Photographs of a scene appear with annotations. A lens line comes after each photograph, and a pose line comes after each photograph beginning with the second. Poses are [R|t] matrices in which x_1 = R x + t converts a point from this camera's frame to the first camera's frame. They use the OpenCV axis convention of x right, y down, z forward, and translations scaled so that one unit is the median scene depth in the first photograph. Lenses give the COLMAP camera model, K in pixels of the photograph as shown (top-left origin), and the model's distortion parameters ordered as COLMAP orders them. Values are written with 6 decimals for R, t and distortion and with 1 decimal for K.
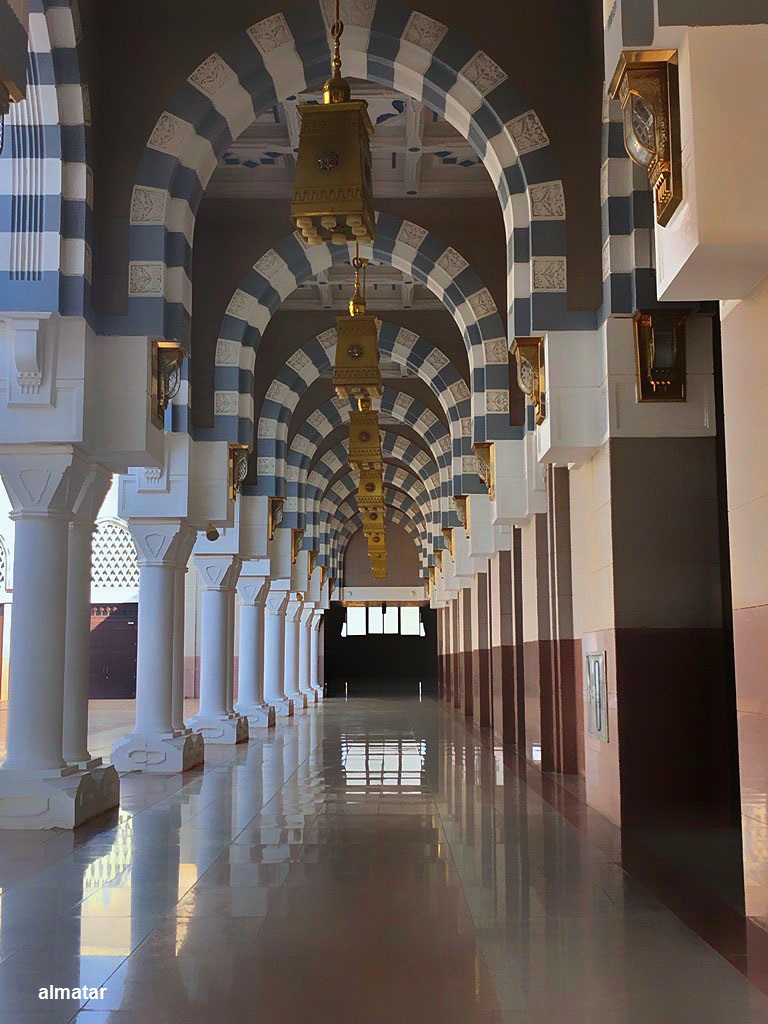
lens RADIAL K [[1233.3, 0, 384.0], [0, 1233.3, 512.0], [0, 0, 1]] dist [0.204138, -0.742478]
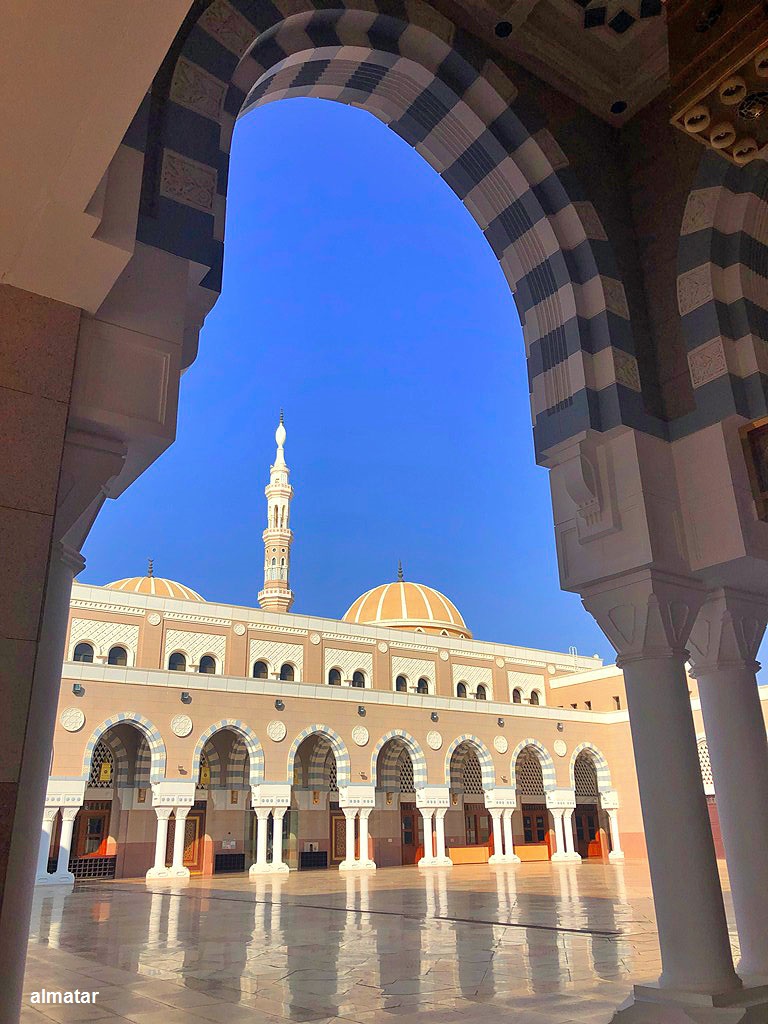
lens RADIAL K [[835.7, 0, 384.0], [0, 835.7, 512.0], [0, 0, 1]] dist [0.114838, -0.309551]
pose [[0.578439, -0.304157, -0.756899, 0.089183], [0.117659, 0.949291, -0.291552, 0.053876], [0.807196, 0.079589, 0.584894, 0.490269]]
